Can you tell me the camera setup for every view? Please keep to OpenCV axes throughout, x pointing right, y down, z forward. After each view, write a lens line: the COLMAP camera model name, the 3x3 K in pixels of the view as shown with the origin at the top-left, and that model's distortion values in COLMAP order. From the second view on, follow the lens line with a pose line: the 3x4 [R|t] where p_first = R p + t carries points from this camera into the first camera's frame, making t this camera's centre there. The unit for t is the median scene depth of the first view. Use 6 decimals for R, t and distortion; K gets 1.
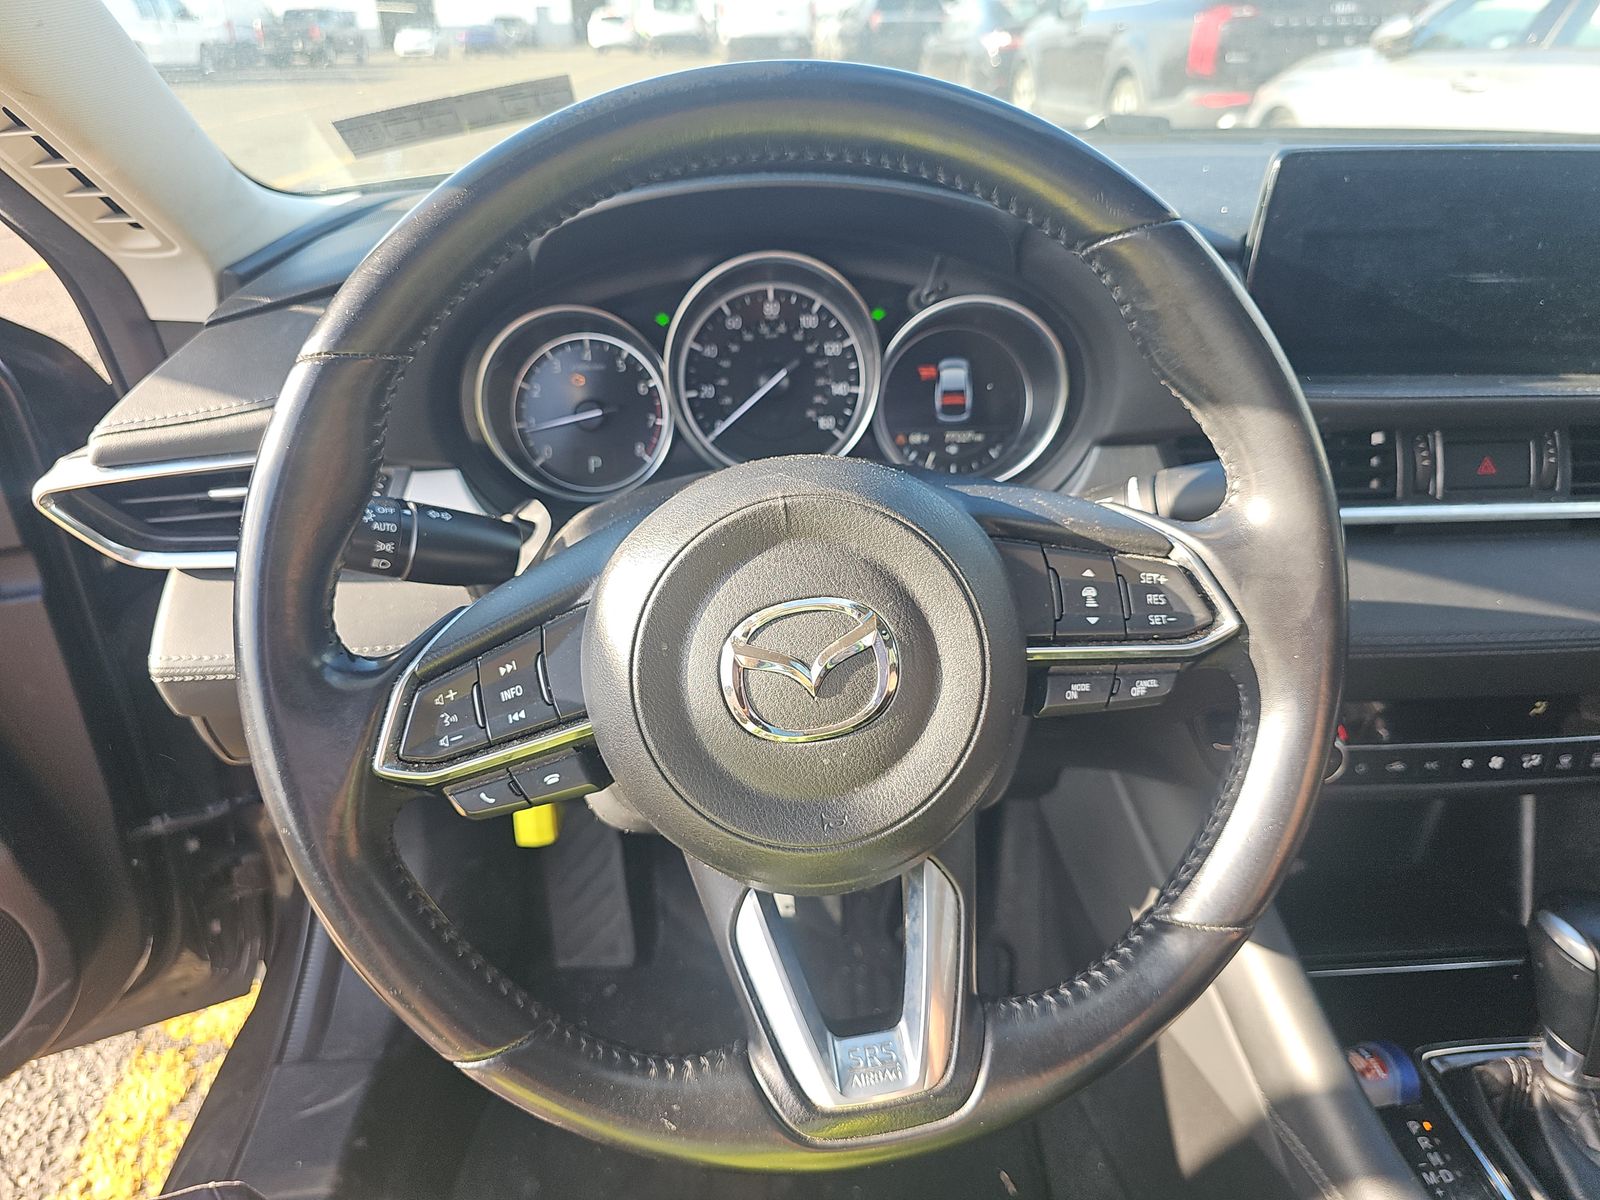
lens RADIAL K [[1028.0, 0, 788.4], [0, 1028.0, 609.6], [0, 0, 1]] dist [0.010960, -0.023917]
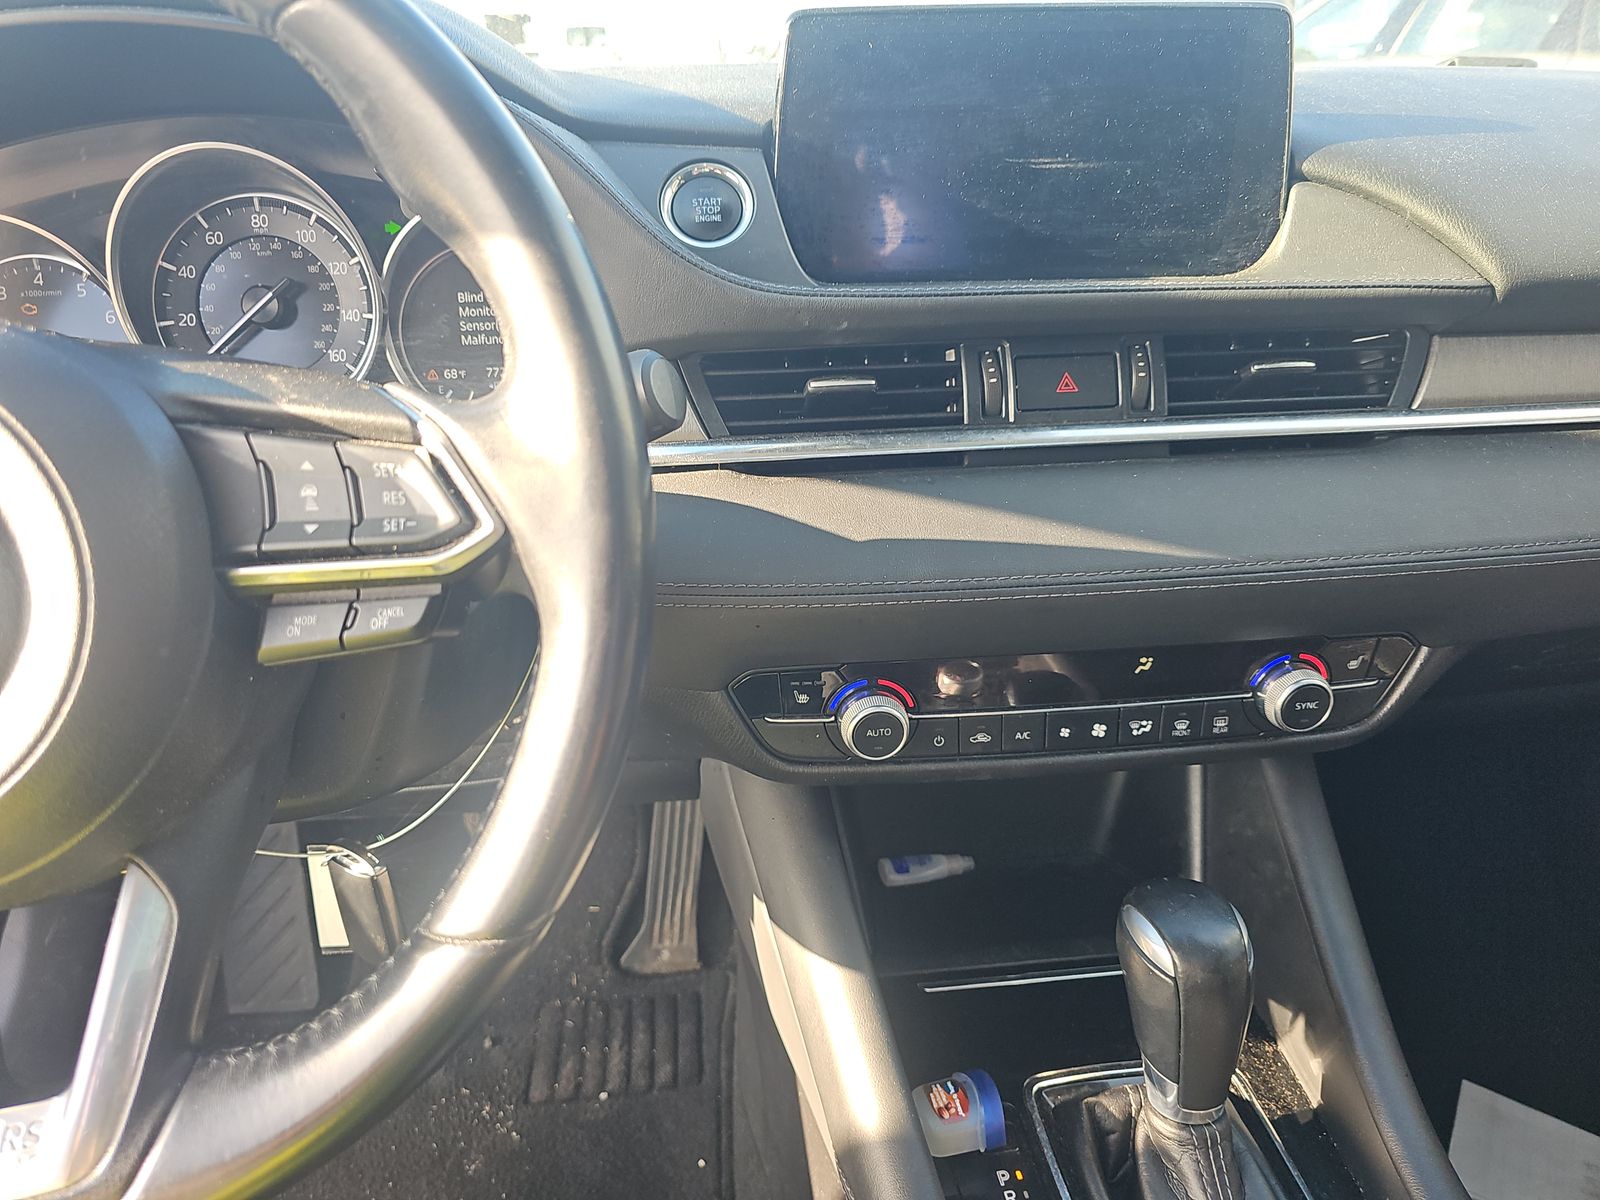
lens RADIAL K [[1028.0, 0, 764.9], [0, 1028.0, 589.8], [0, 0, 1]] dist [0.010960, -0.023917]
pose [[0.998669, -0.024144, 0.045583, 0.377597], [0.025997, 0.998840, -0.040525, 0.059751], [-0.044551, 0.041656, 0.998138, 0.158145]]
